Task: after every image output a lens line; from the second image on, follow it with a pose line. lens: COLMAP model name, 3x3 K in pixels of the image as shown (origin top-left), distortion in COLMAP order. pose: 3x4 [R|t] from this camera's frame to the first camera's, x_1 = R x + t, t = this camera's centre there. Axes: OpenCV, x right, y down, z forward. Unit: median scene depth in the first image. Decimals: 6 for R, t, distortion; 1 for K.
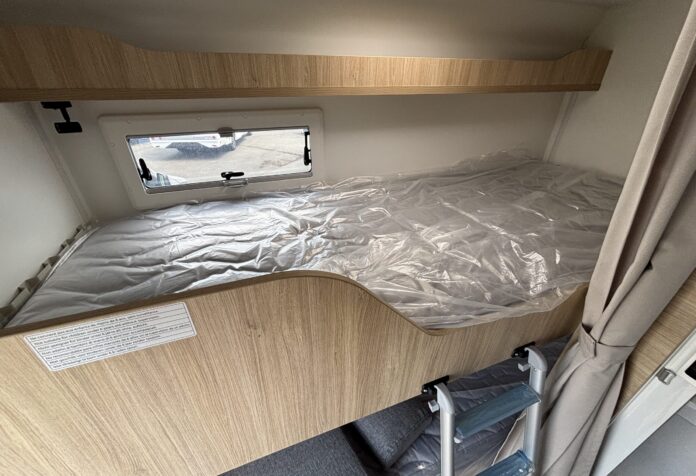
lens RADIAL K [[277.9, 0, 343.6], [0, 277.9, 238.1], [0, 0, 1]] dist [-0.001920, 0.000118]
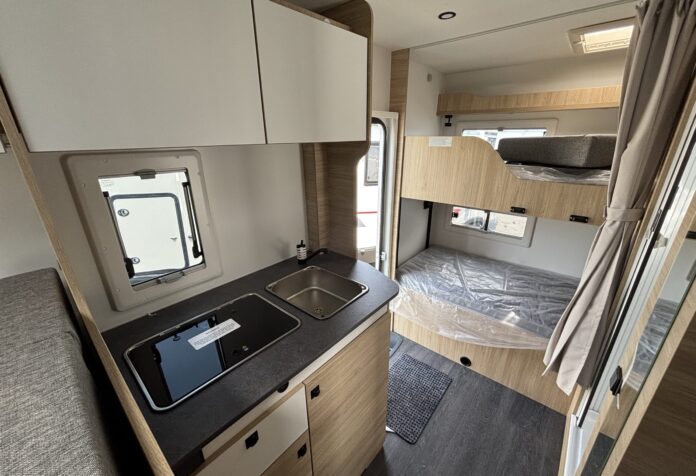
lens RADIAL K [[277.9, 0, 351.2], [0, 277.9, 235.2], [0, 0, 1]] dist [-0.001920, 0.000118]
pose [[0.485833, 0.288378, -0.825108, 1.361597], [-0.431181, 0.900218, 0.060745, 0.970306], [0.760295, 0.326259, 0.561699, -1.126428]]
